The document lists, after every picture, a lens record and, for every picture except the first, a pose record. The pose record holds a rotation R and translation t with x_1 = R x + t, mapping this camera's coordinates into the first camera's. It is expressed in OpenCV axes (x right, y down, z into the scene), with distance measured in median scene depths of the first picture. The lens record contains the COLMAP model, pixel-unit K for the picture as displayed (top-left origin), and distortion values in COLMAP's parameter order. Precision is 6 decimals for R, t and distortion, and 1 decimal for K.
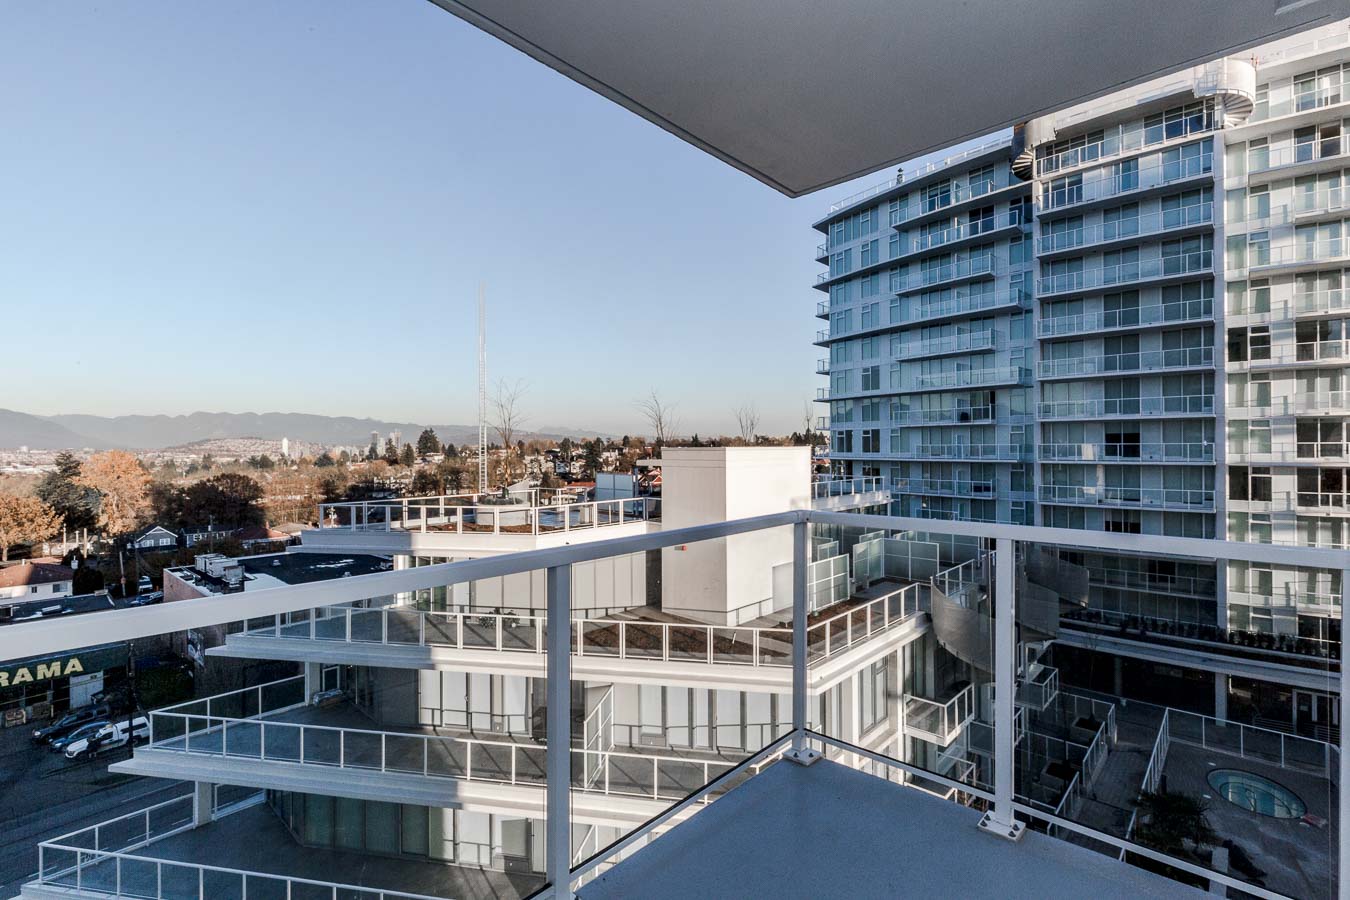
lens RADIAL K [[628.6, 0, 664.4], [0, 628.6, 443.6], [0, 0, 1]] dist [0.005920, 0.000987]
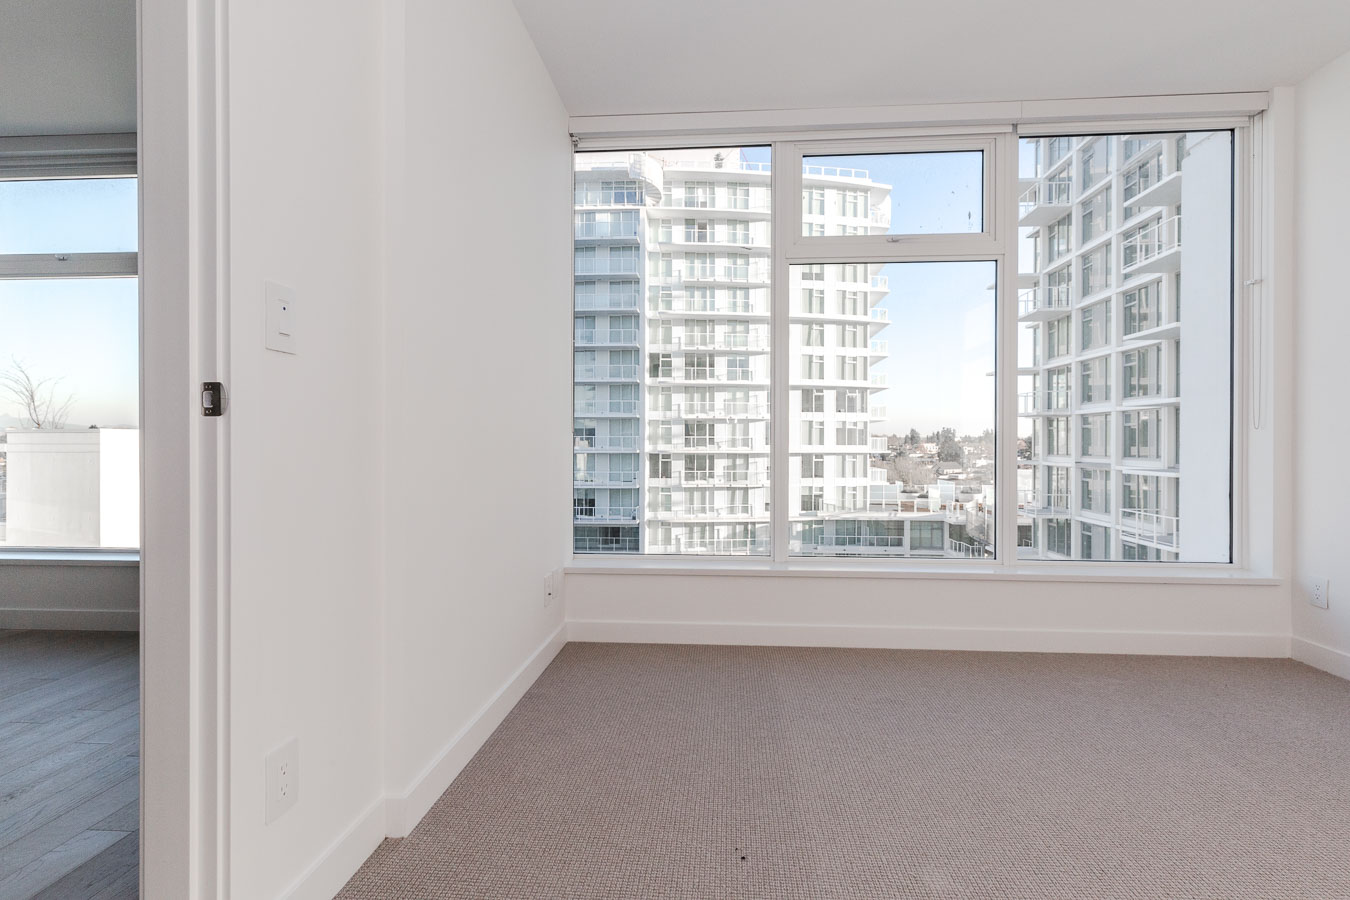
lens RADIAL K [[628.6, 0, 681.2], [0, 628.6, 443.6], [0, 0, 1]] dist [0.005920, 0.000987]
pose [[0.774934, 0.004558, 0.632025, 0.088993], [-0.008171, 0.999963, 0.002807, 0.009349], [-0.631989, -0.007339, 0.774943, -0.101769]]
